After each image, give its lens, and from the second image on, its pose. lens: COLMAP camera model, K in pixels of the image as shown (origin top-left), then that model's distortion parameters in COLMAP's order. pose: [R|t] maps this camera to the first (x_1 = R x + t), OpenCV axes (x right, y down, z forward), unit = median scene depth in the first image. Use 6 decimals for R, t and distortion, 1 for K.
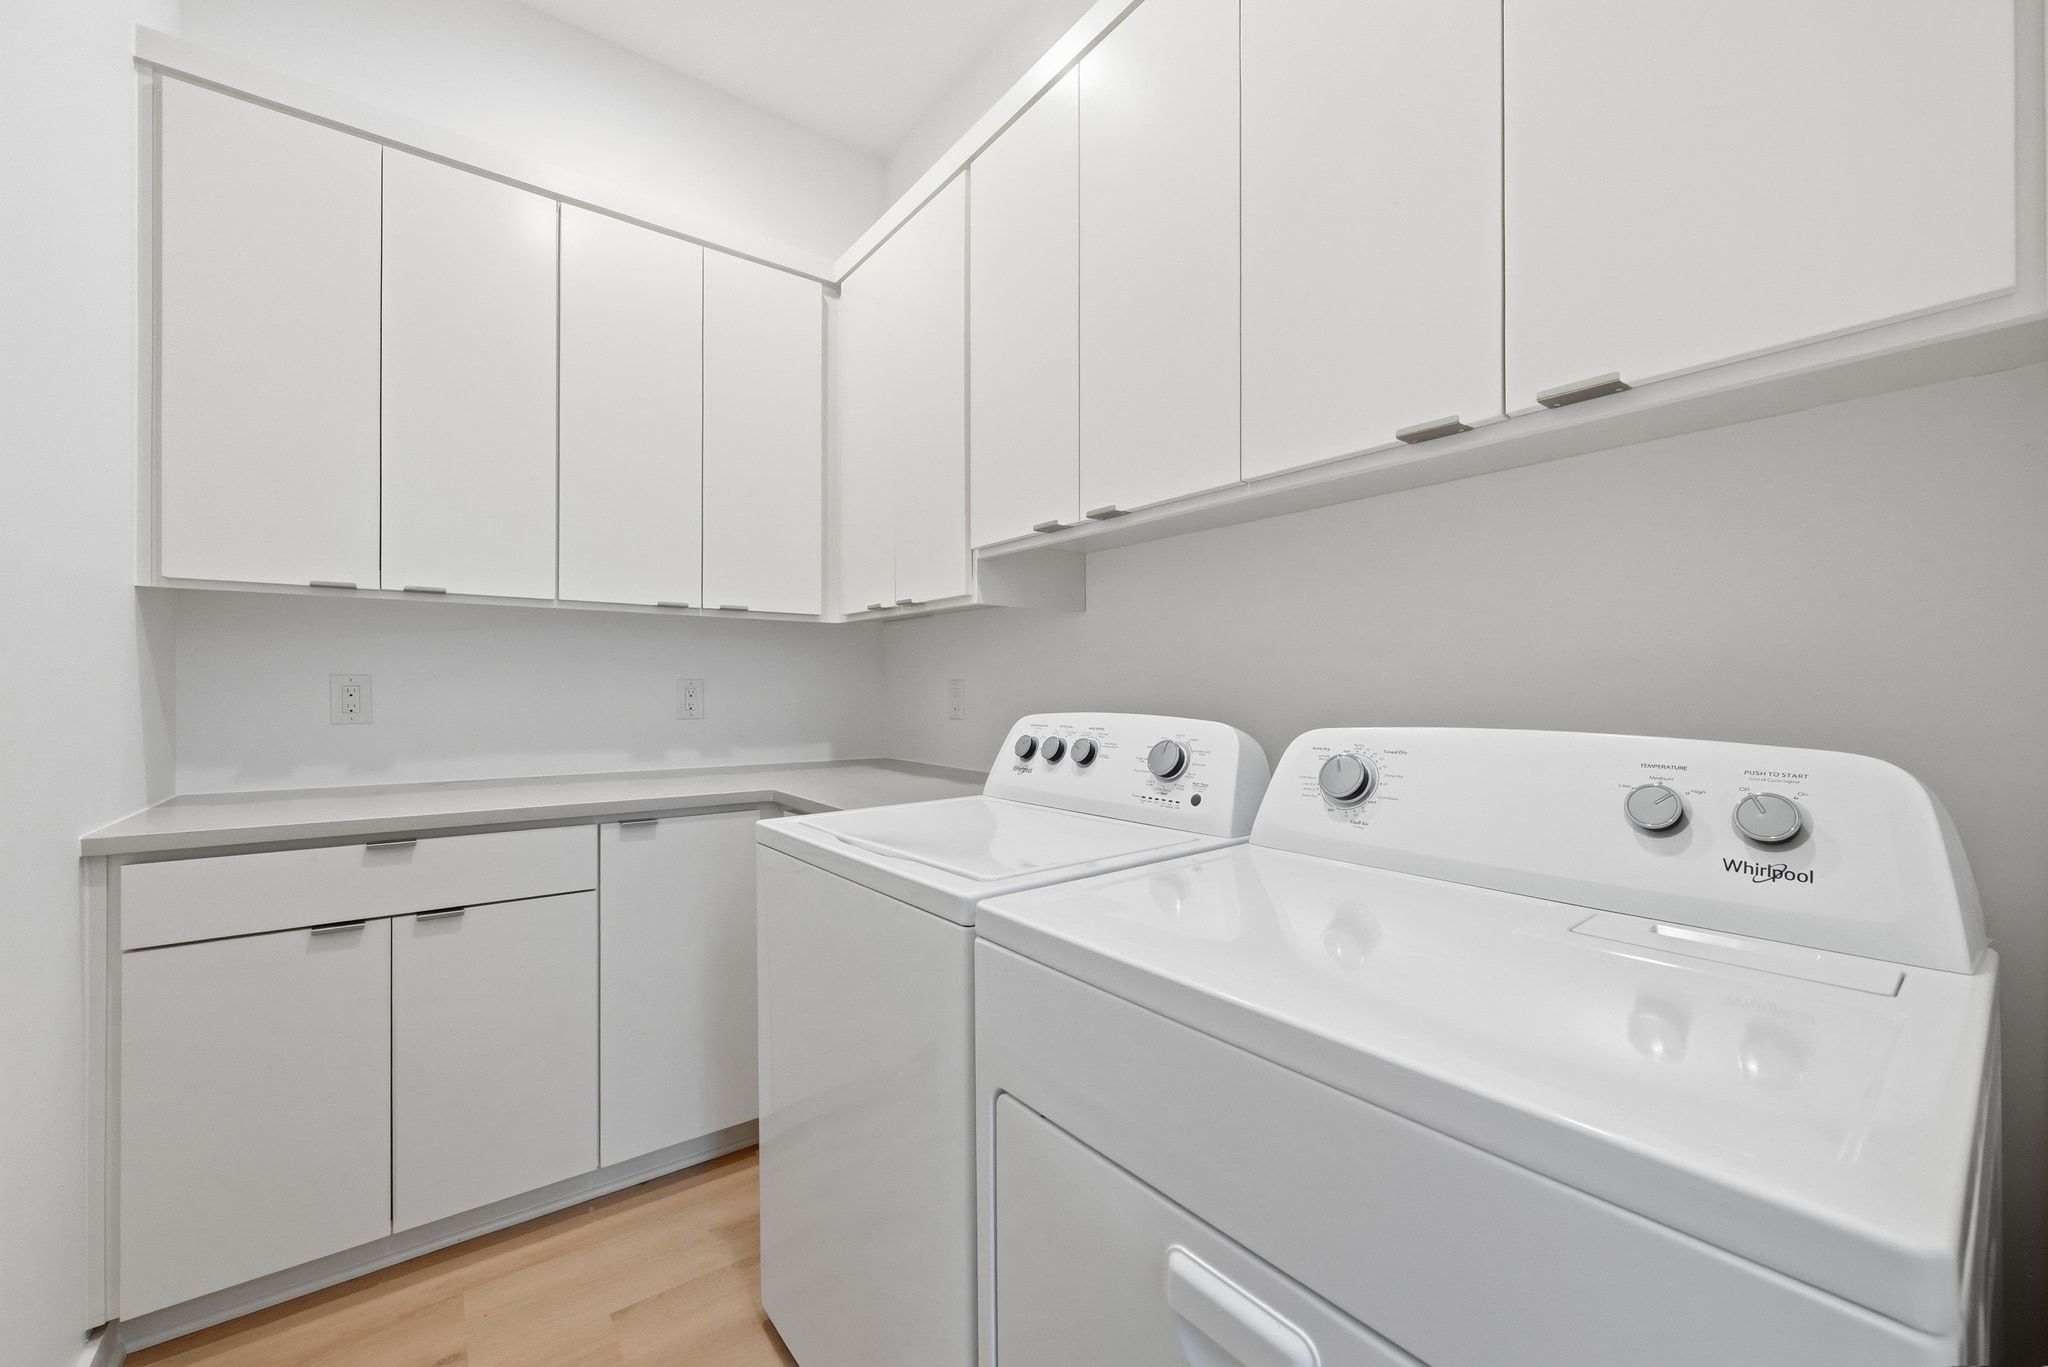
lens RADIAL K [[800.4, 0, 1024.1], [0, 800.4, 681.6], [0, 0, 1]] dist [-0.001045, -0.000087]
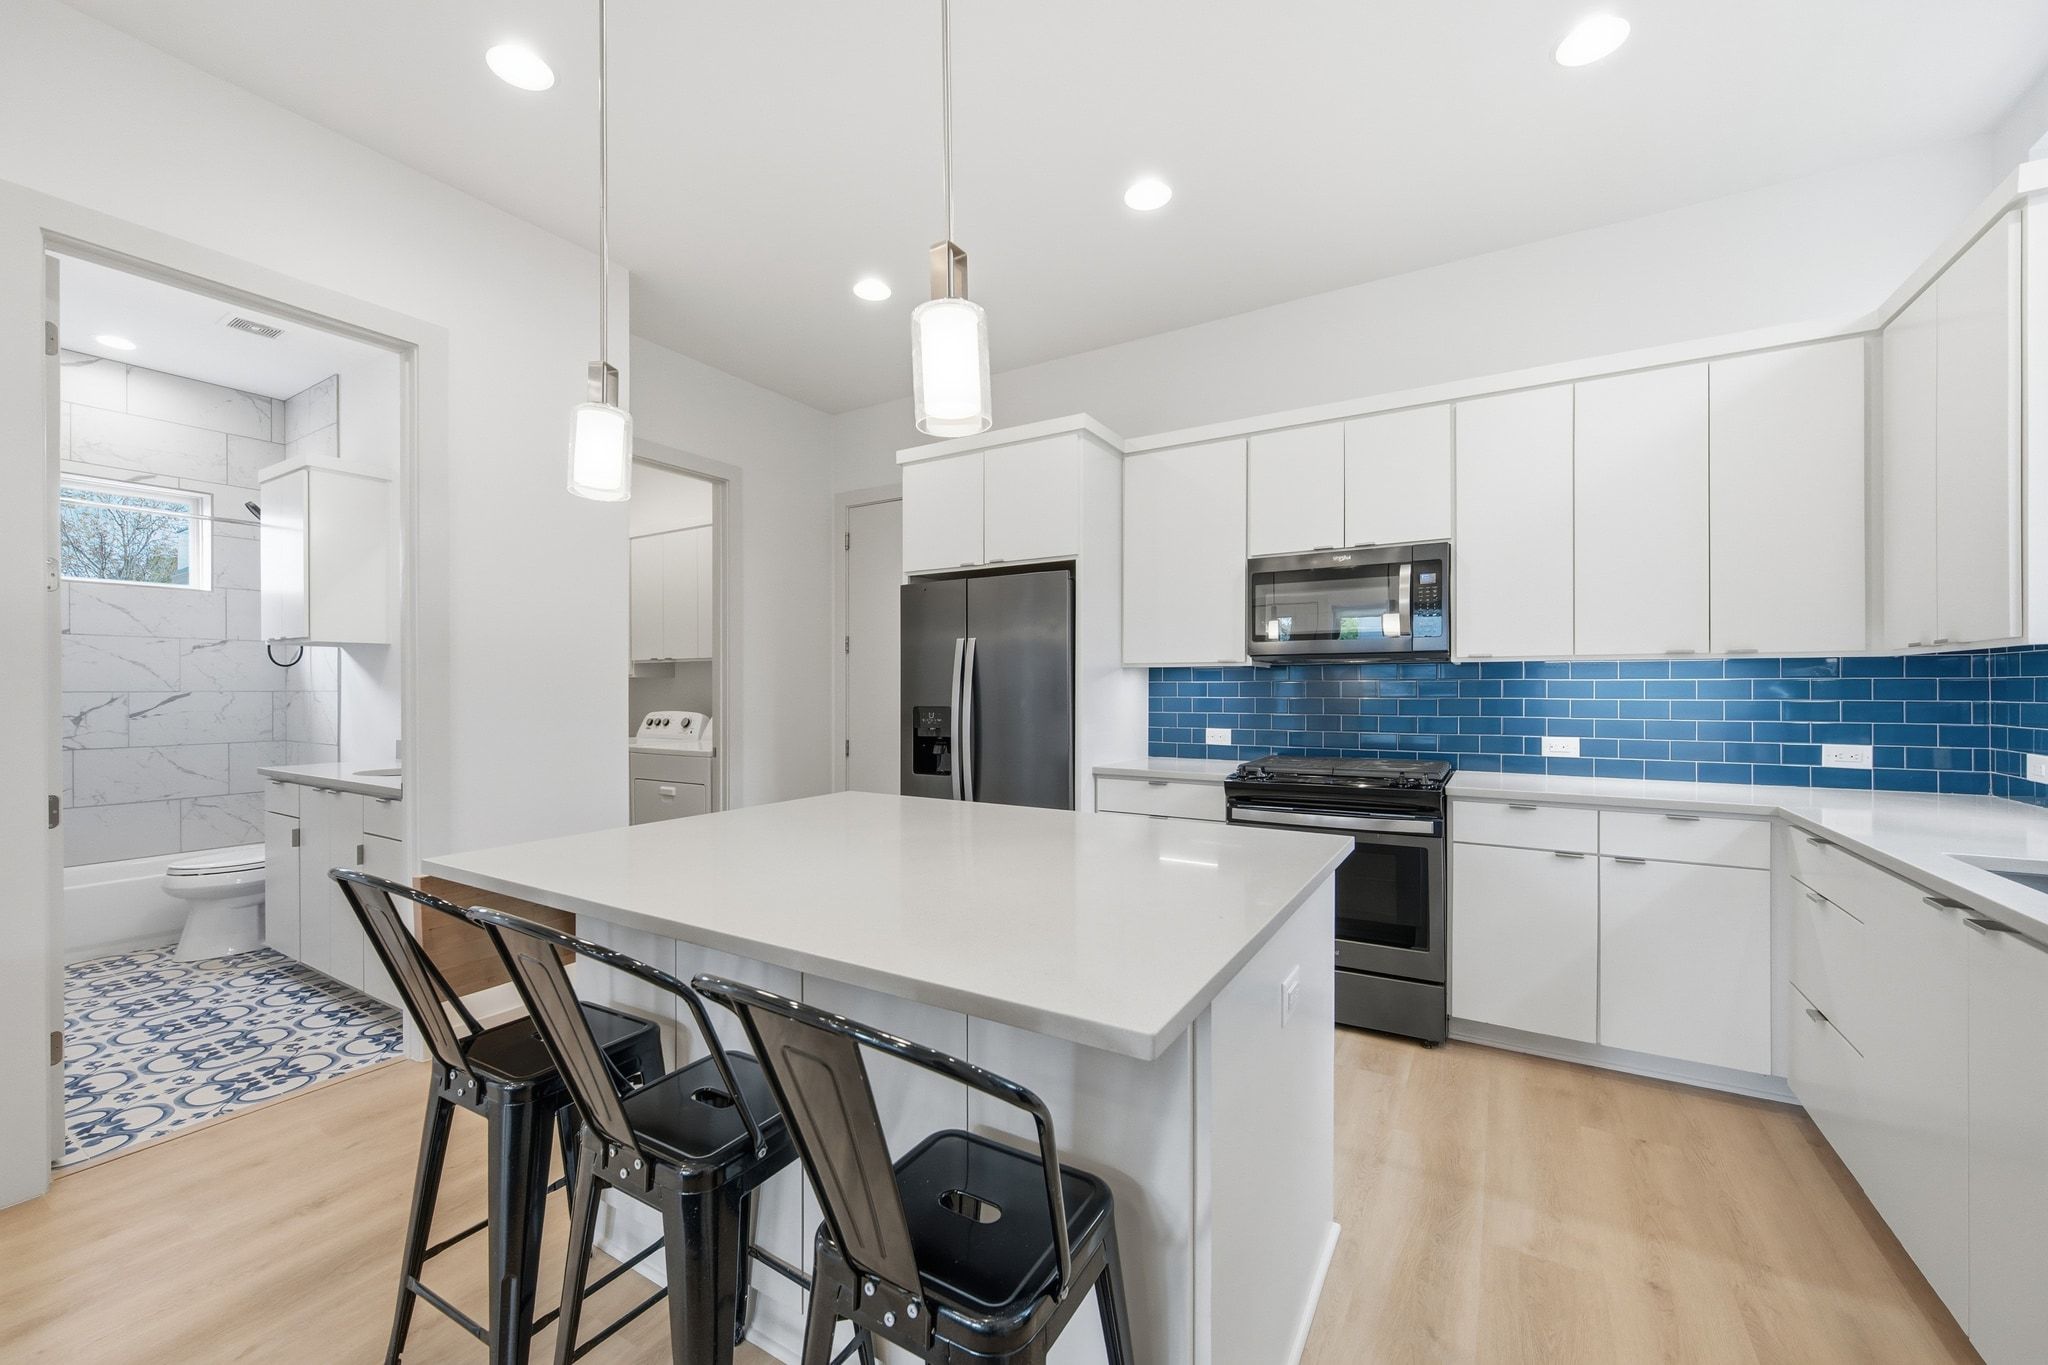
lens RADIAL K [[800.4, 0, 1025.6], [0, 800.4, 686.1], [0, 0, 1]] dist [-0.001045, -0.000087]
pose [[0.933988, -0.000674, 0.357304, 0.298164], [0.001264, 0.999998, -0.001419, -0.067502], [-0.357303, 0.001777, 0.933987, -2.939315]]
